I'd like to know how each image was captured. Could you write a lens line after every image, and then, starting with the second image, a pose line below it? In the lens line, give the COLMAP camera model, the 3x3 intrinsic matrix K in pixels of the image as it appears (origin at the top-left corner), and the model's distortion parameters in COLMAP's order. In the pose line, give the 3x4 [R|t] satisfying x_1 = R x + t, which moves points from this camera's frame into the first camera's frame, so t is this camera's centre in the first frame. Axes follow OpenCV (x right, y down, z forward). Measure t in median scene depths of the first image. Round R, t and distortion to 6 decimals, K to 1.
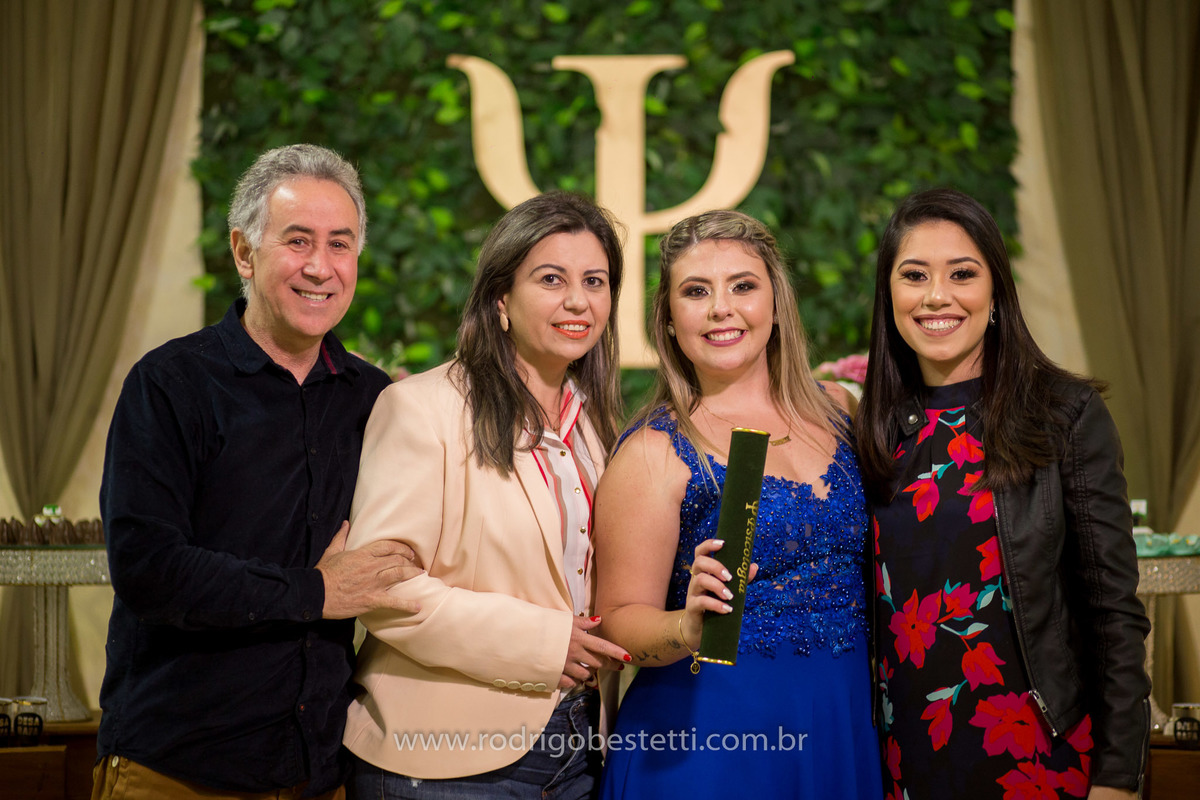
lens RADIAL K [[2961.2, 0, 600.0], [0, 2961.2, 400.0], [0, 0, 1]] dist [0.016495, -1.485905]
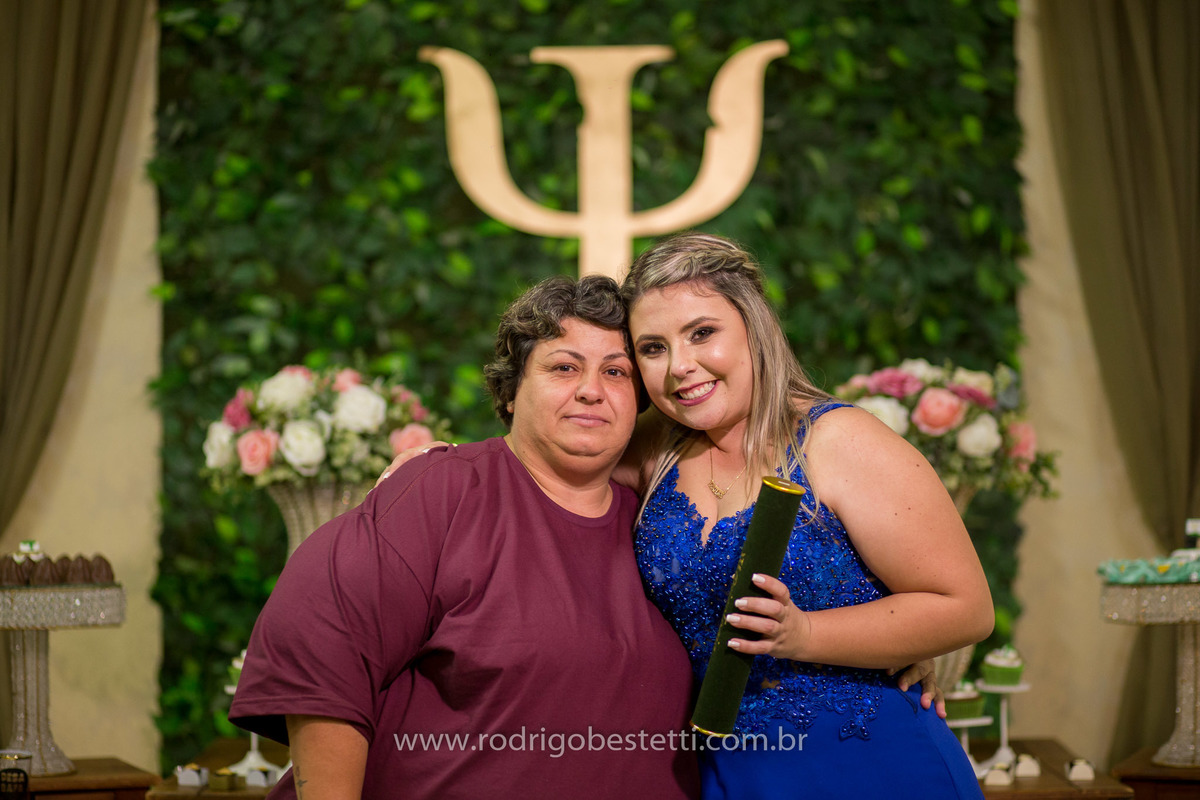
lens RADIAL K [[2961.2, 0, 600.0], [0, 2961.2, 400.0], [0, 0, 1]] dist [0.016495, -1.485905]
pose [[0.998765, -0.011249, 0.048403, -0.041223], [0.010989, 0.999924, 0.005641, -0.009101], [-0.048463, -0.005102, 0.998812, 0.056657]]
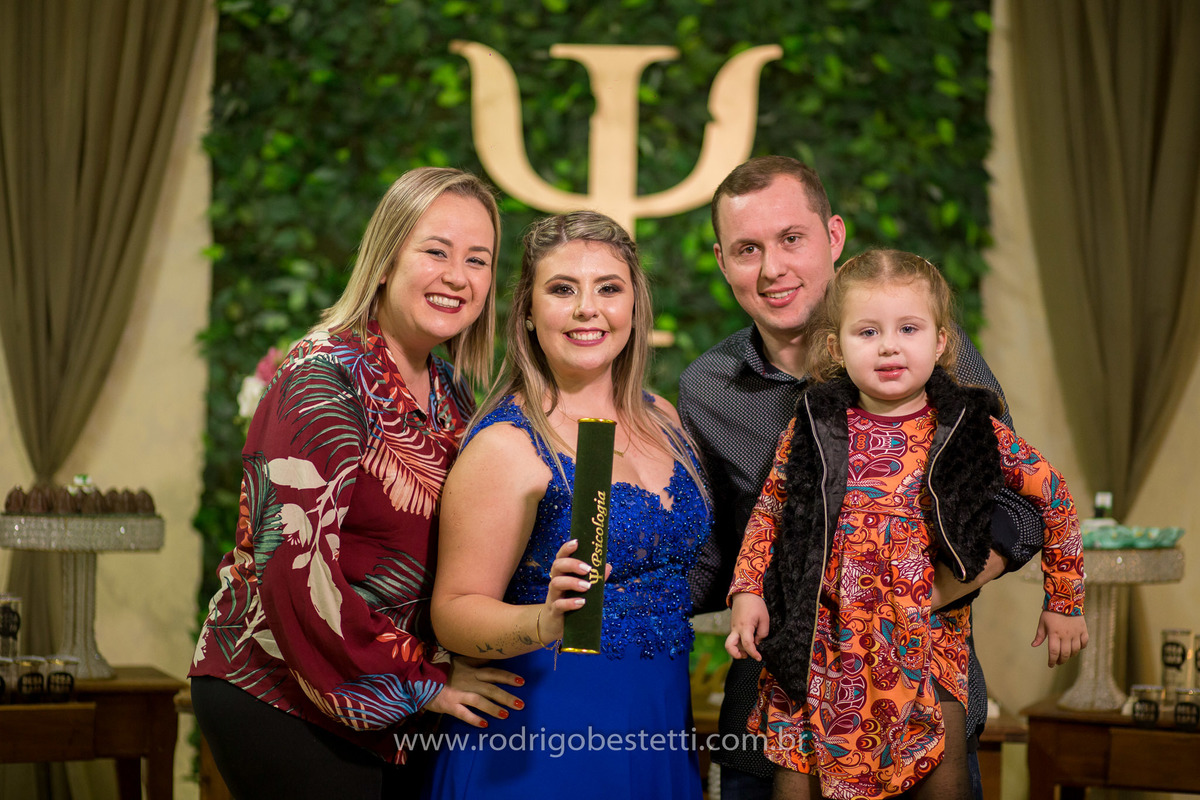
lens RADIAL K [[2961.2, 0, 600.0], [0, 2961.2, 400.0], [0, 0, 1]] dist [0.016495, -1.485905]
pose [[0.999437, 0.023481, 0.023973, -0.020869], [-0.024126, 0.999346, 0.026954, -0.019211], [-0.023325, -0.027517, 0.999349, -0.049646]]
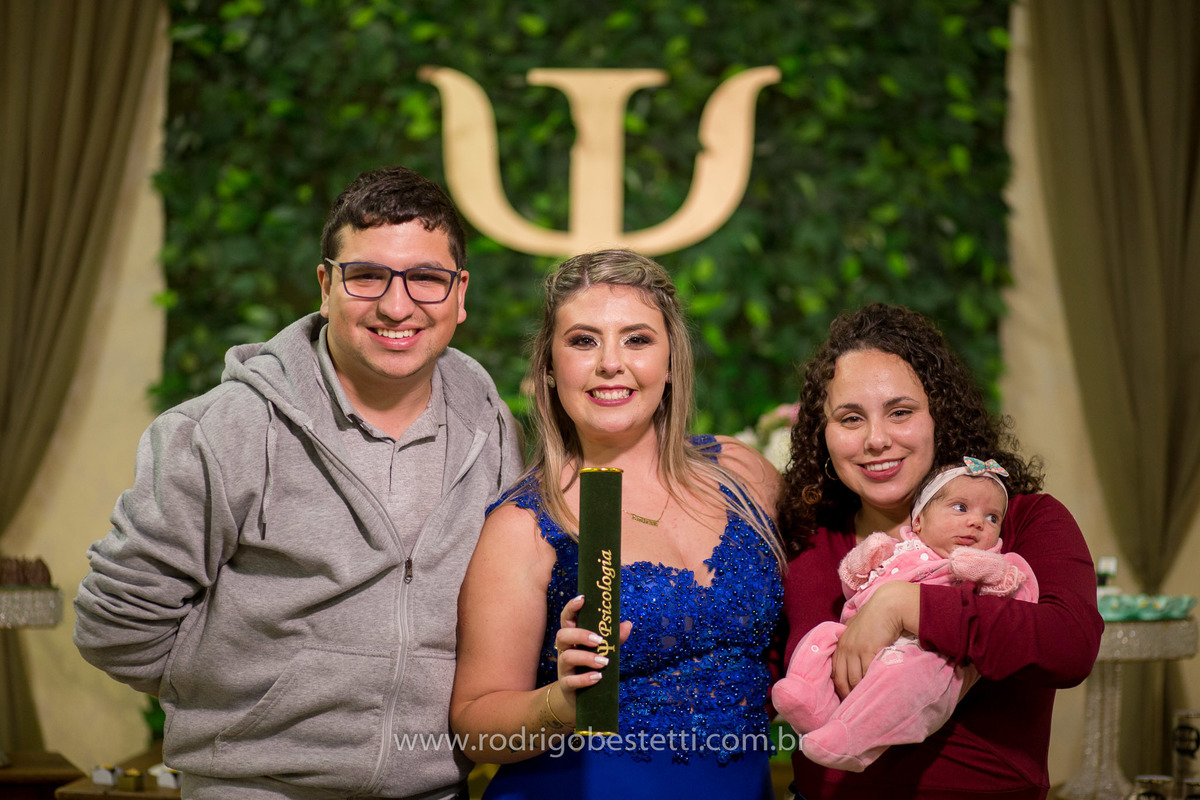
lens RADIAL K [[2961.2, 0, 600.0], [0, 2961.2, 400.0], [0, 0, 1]] dist [0.016495, -1.485905]
pose [[0.999535, 0.016728, -0.025482, 0.033637], [-0.016487, 0.999817, 0.009668, -0.018525], [0.025639, -0.009244, 0.999629, 0.037527]]
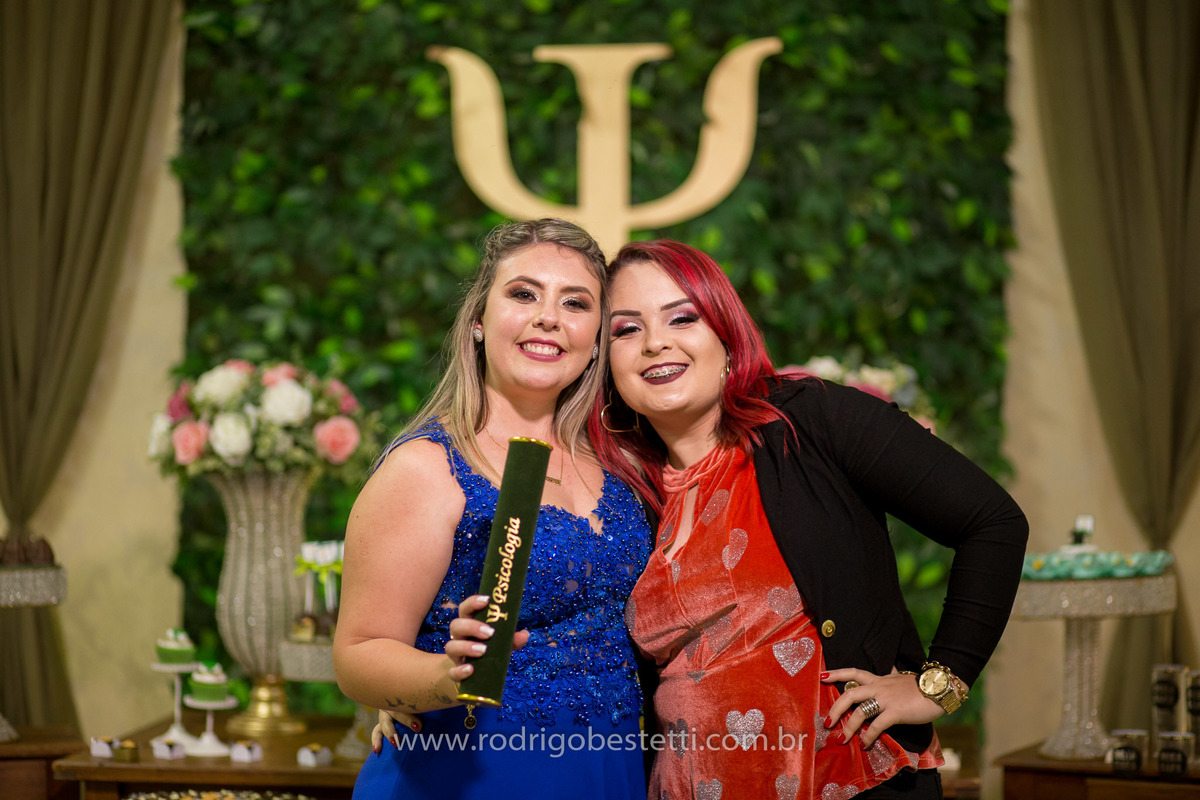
lens RADIAL K [[2961.2, 0, 600.0], [0, 2961.2, 400.0], [0, 0, 1]] dist [0.016495, -1.485905]
pose [[0.997610, -0.005415, -0.068889, 0.072435], [0.006846, 0.999765, 0.020554, -0.019633], [0.068761, -0.020976, 0.997413, 0.024611]]
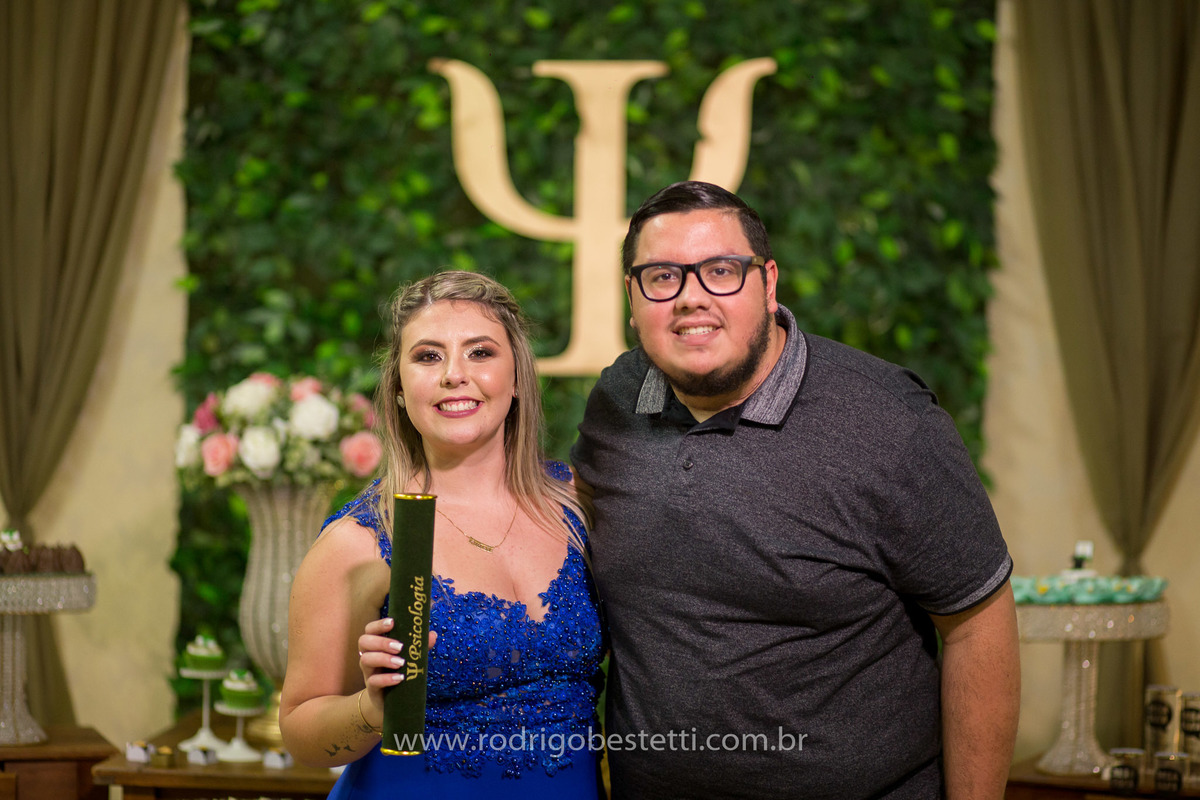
lens RADIAL K [[2961.2, 0, 600.0], [0, 2961.2, 400.0], [0, 0, 1]] dist [0.016495, -1.485905]
pose [[0.999533, 0.013454, -0.027439, 0.035361], [-0.012437, 0.999242, 0.036900, -0.039109], [0.027914, -0.036542, 0.998942, -0.004178]]
